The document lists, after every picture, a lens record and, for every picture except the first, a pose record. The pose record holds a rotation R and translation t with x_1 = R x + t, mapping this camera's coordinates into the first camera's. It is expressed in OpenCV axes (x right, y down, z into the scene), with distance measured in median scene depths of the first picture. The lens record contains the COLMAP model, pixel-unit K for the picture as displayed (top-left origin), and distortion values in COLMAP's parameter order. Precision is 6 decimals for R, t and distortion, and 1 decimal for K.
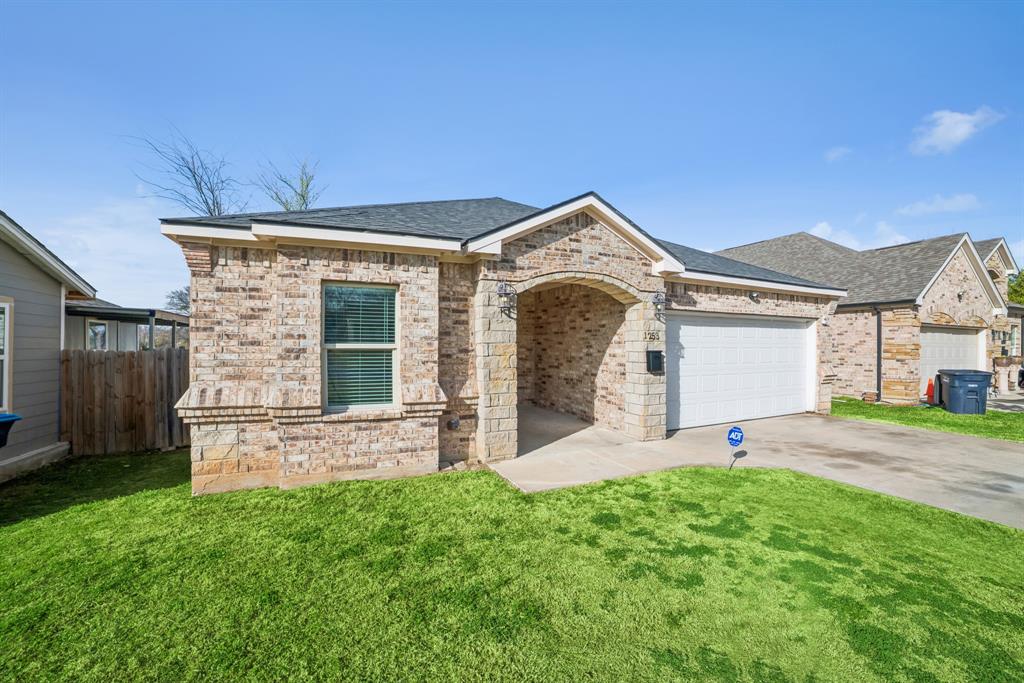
lens RADIAL K [[411.7, 0, 502.5], [0, 411.7, 347.2], [0, 0, 1]] dist [-0.056386, 0.011756]
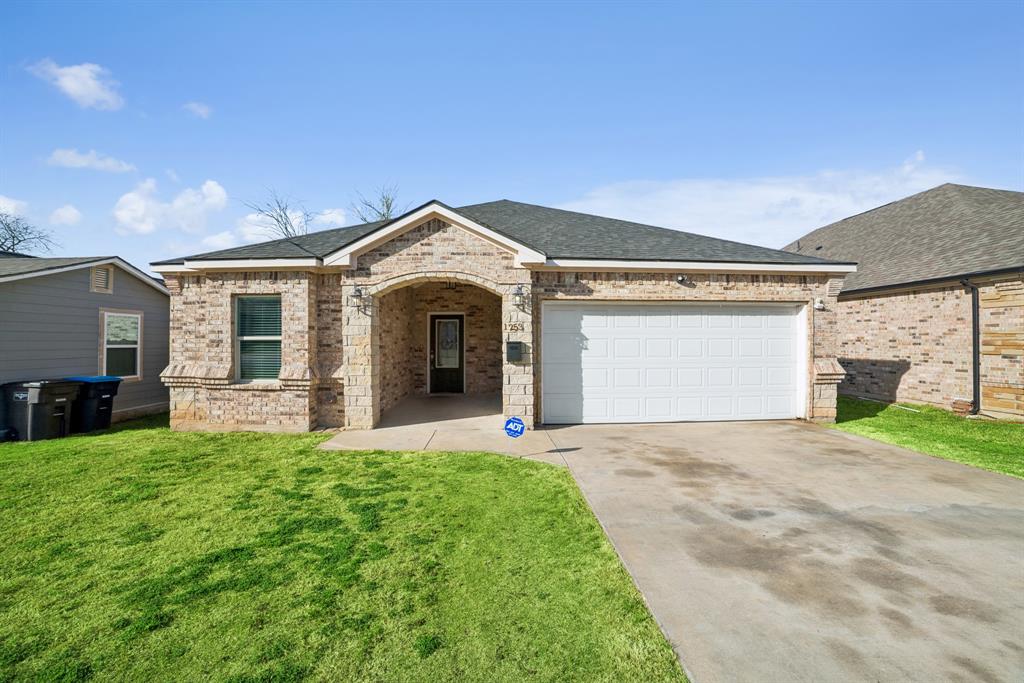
lens RADIAL K [[411.7, 0, 519.2], [0, 411.7, 342.6], [0, 0, 1]] dist [-0.056386, 0.011756]
pose [[0.917380, -0.001156, -0.398011, 0.933322], [0.002438, 0.999993, 0.002714, 0.009631], [0.398005, -0.003460, 0.917377, 0.063730]]
